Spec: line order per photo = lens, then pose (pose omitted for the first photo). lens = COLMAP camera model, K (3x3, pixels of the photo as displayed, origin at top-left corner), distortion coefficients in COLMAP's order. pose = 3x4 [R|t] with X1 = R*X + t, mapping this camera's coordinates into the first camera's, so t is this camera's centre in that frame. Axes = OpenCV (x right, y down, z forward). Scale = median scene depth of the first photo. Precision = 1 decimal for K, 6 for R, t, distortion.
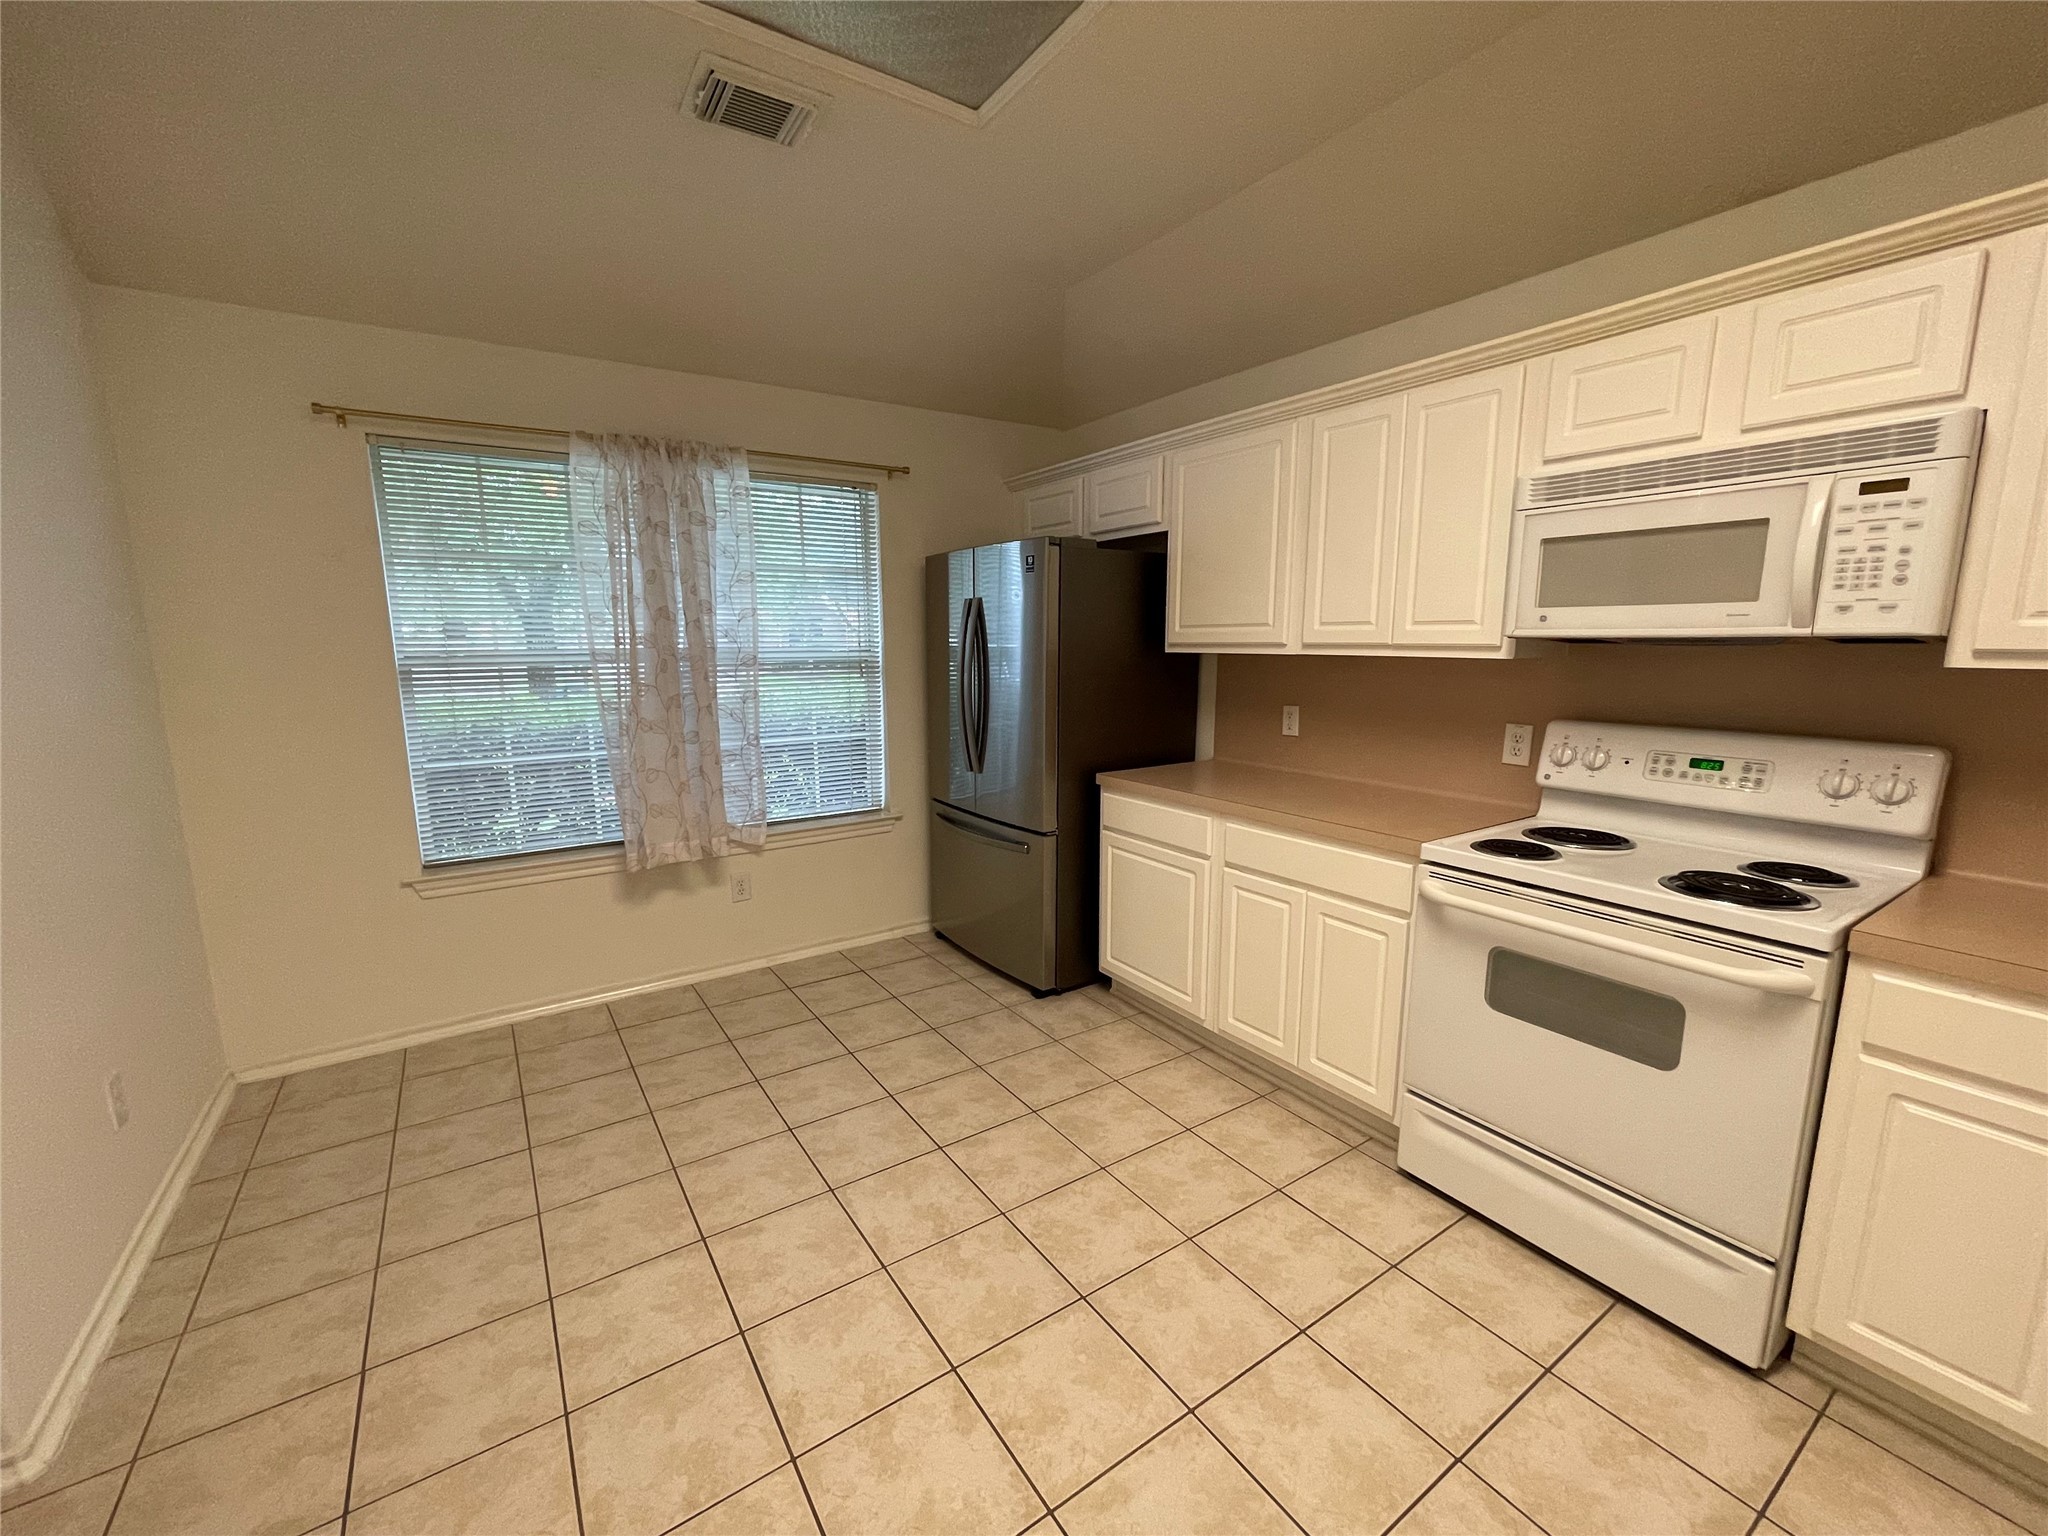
lens RADIAL K [[828.1, 0, 1019.7], [0, 828.1, 775.1], [0, 0, 1]] dist [-0.001746, 0.000131]
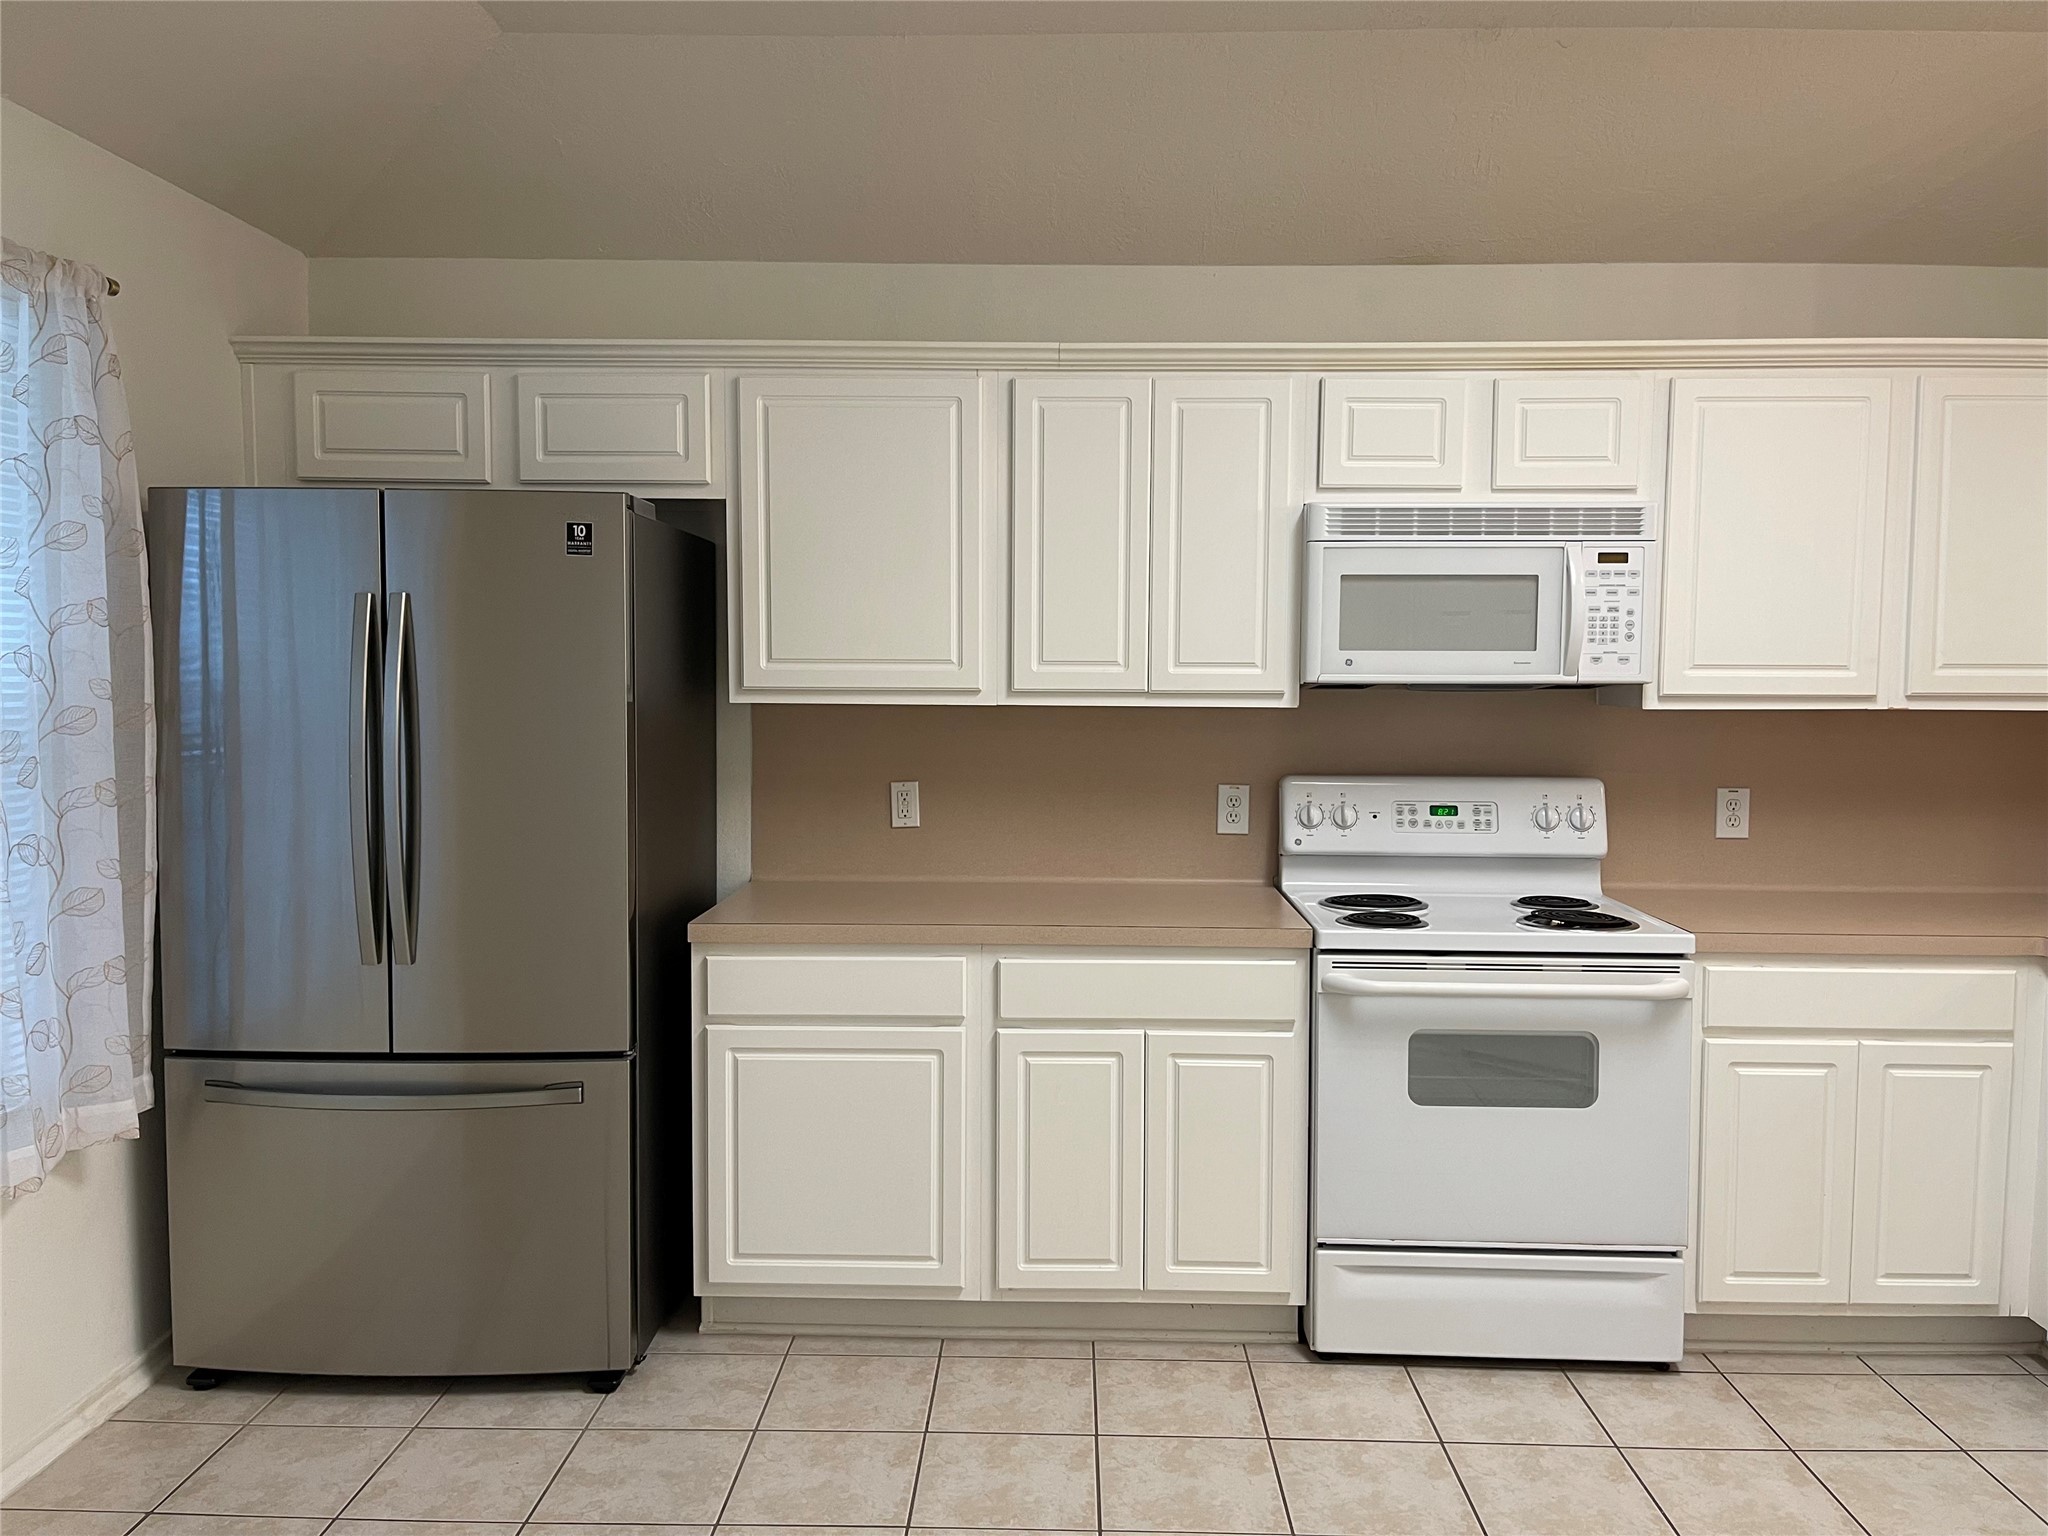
lens RADIAL K [[1542.4, 0, 1026.4], [0, 1542.4, 766.0], [0, 0, 1]] dist [0.049261, -0.014784]
pose [[0.569479, -0.043947, 0.820830, -0.957625], [0.126803, 0.991314, -0.034899, -0.064133], [-0.812167, 0.123958, 0.570105, 0.345988]]
